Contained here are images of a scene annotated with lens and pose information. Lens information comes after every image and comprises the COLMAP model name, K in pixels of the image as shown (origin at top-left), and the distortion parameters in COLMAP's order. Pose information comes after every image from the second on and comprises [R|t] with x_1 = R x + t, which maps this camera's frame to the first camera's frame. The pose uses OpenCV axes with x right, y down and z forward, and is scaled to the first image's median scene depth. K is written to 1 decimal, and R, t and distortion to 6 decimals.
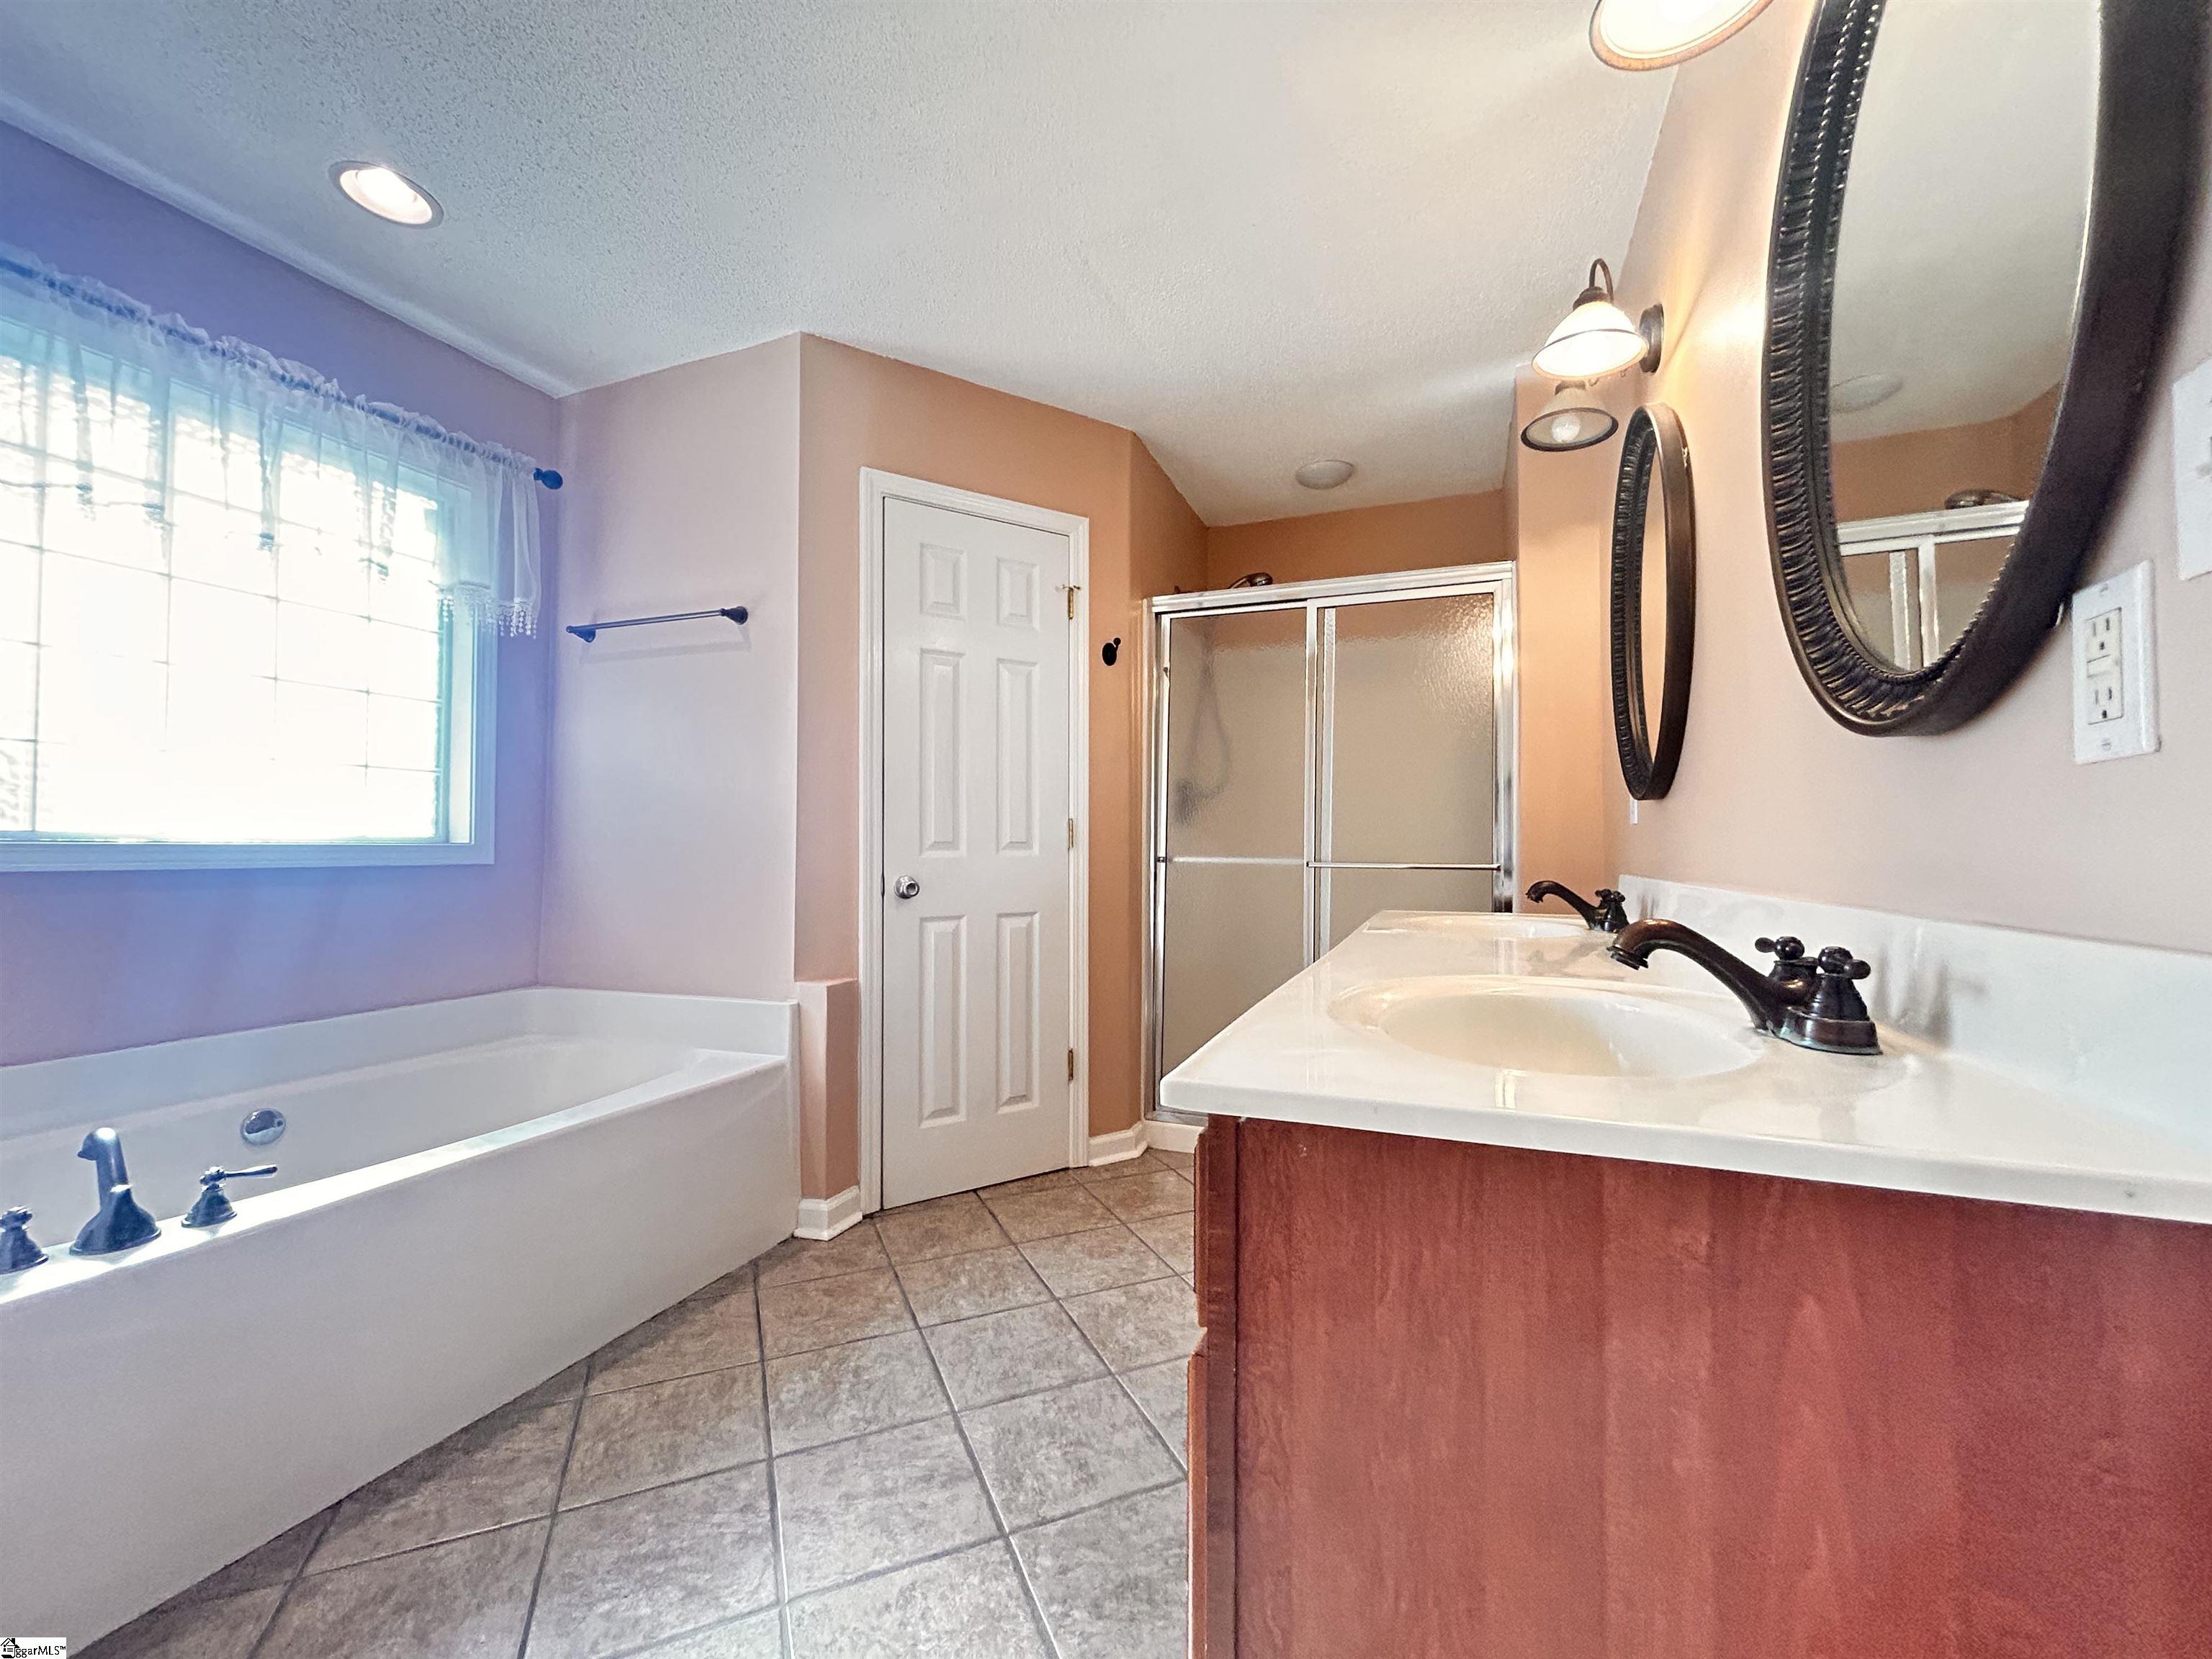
lens RADIAL K [[891.6, 0, 1104.1], [0, 891.6, 828.8], [0, 0, 1]] dist [-0.001252, 0.000252]
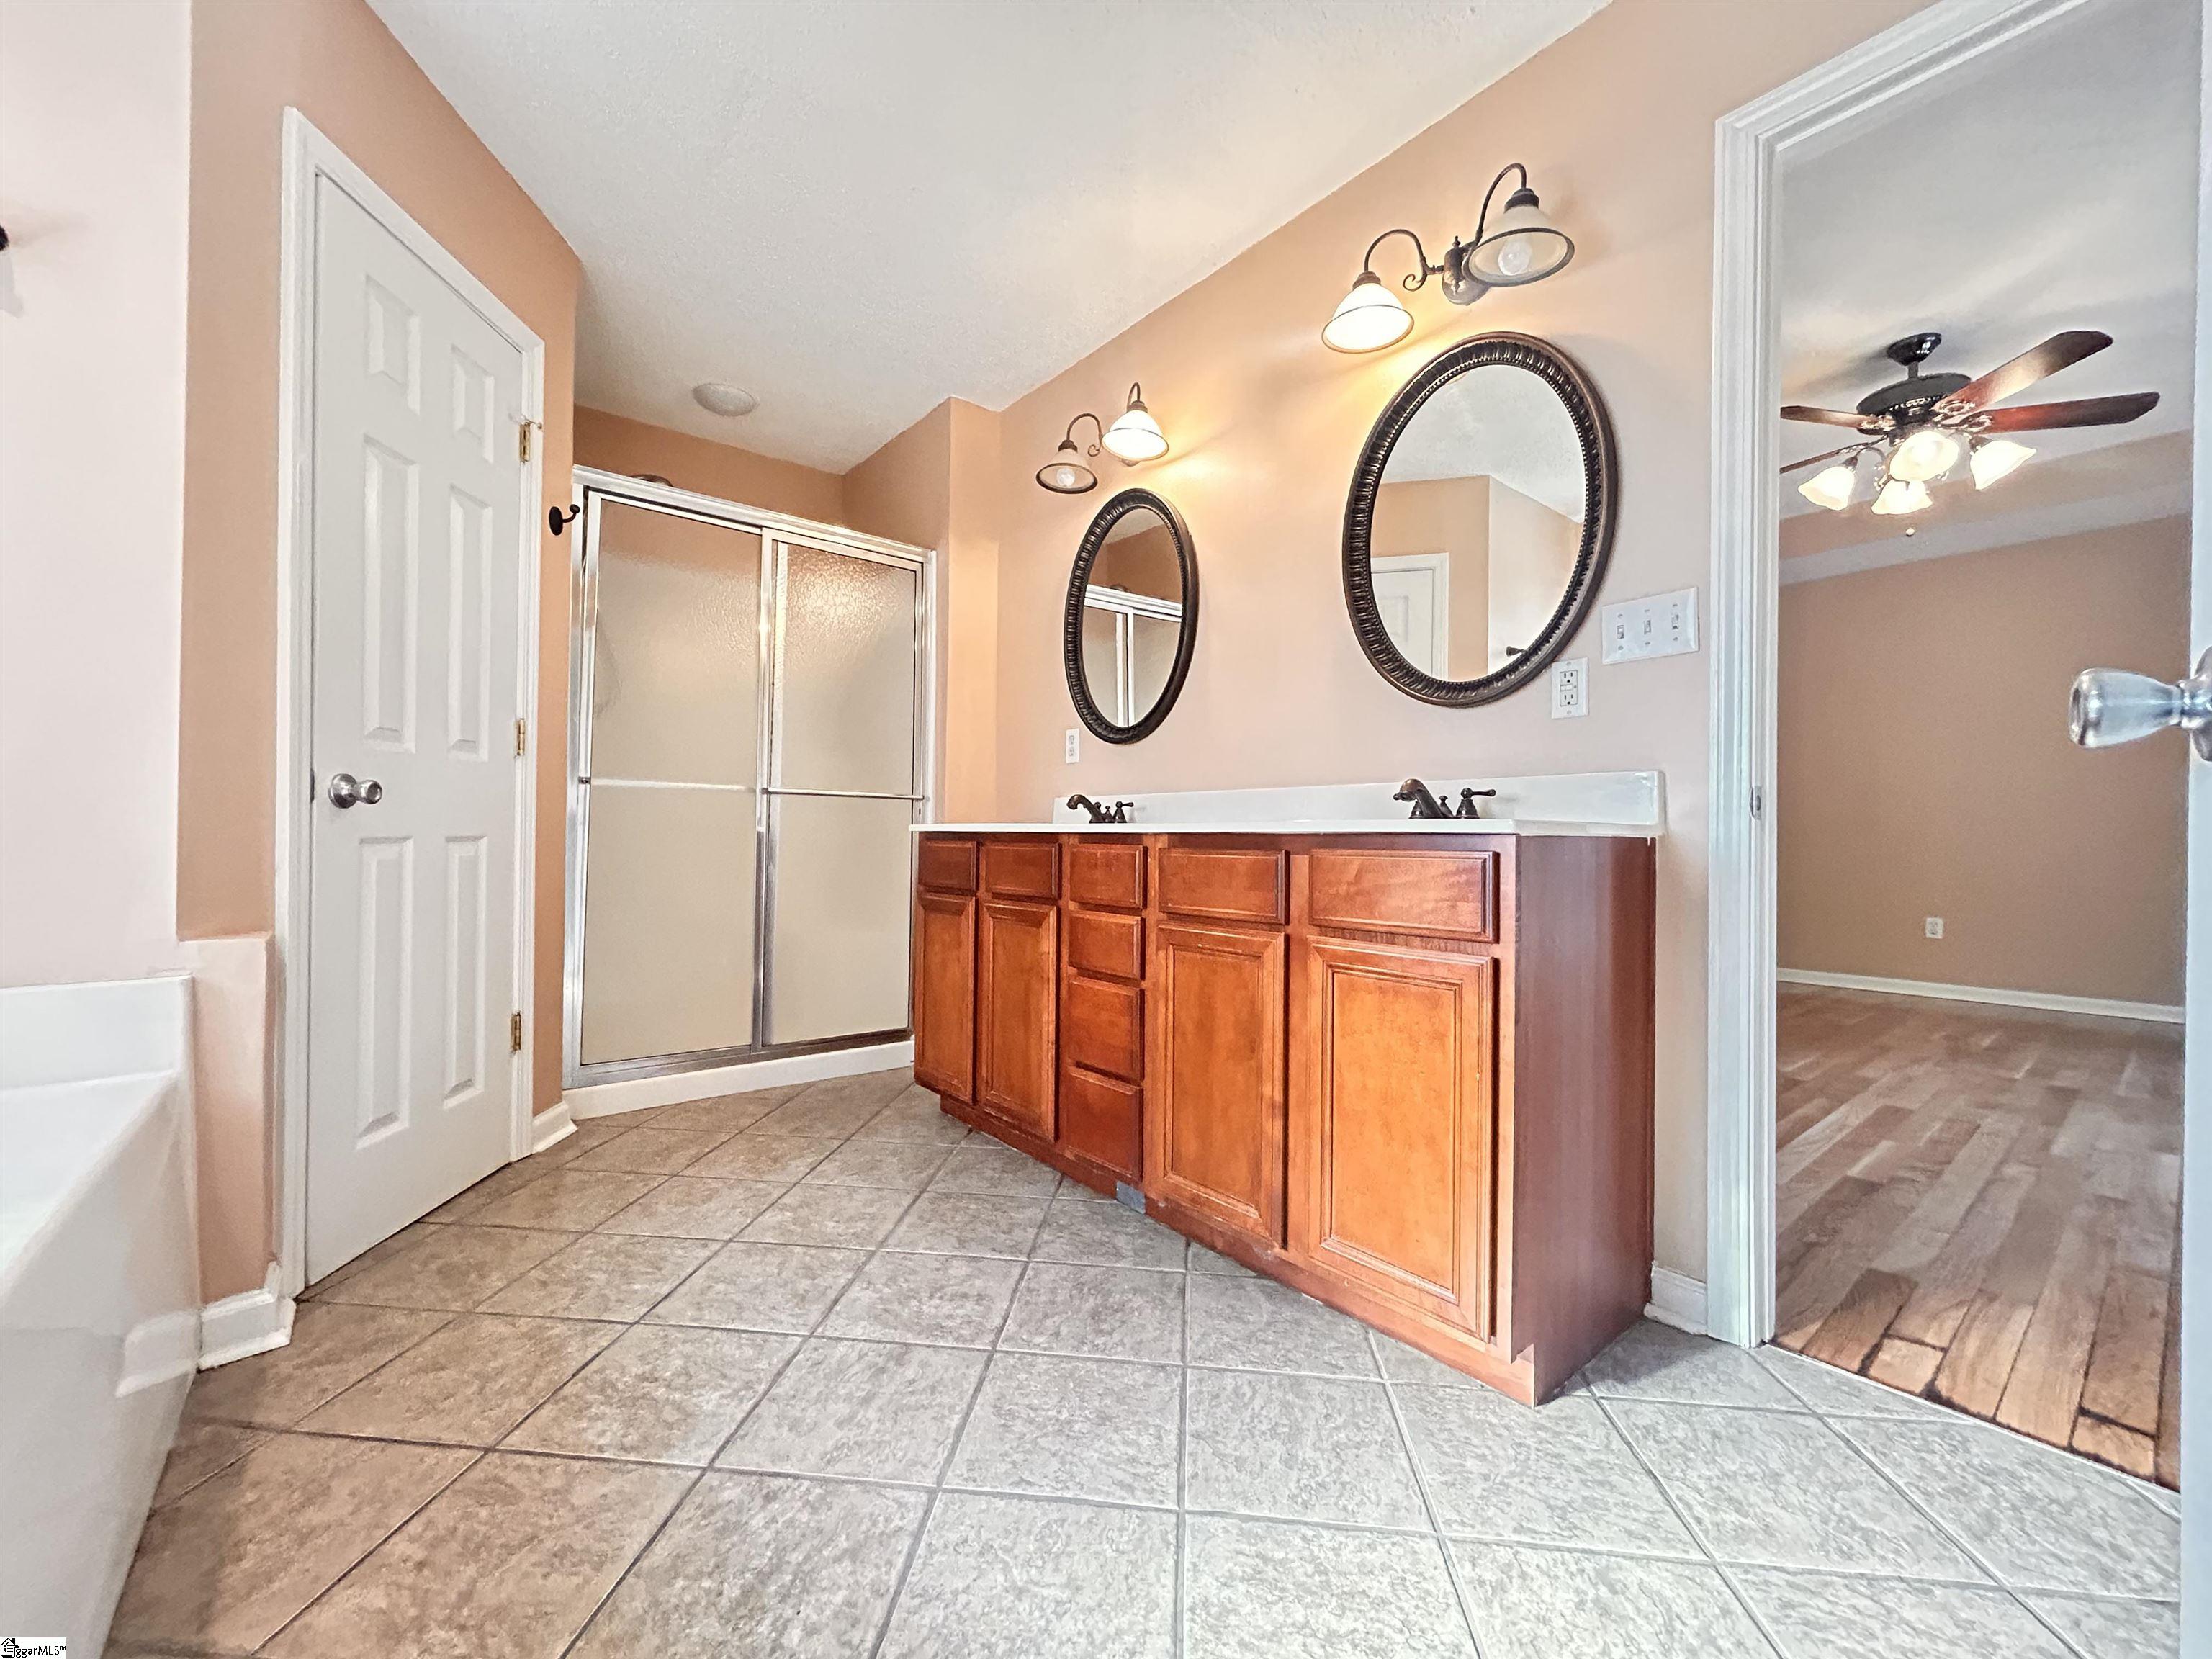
lens RADIAL K [[891.6, 0, 1098.3], [0, 891.6, 831.2], [0, 0, 1]] dist [-0.001252, 0.000252]
pose [[0.494371, 0.003791, 0.869243, -0.555892], [-0.028237, 0.999533, 0.011700, 0.076339], [-0.868792, -0.030329, 0.494247, 0.202028]]
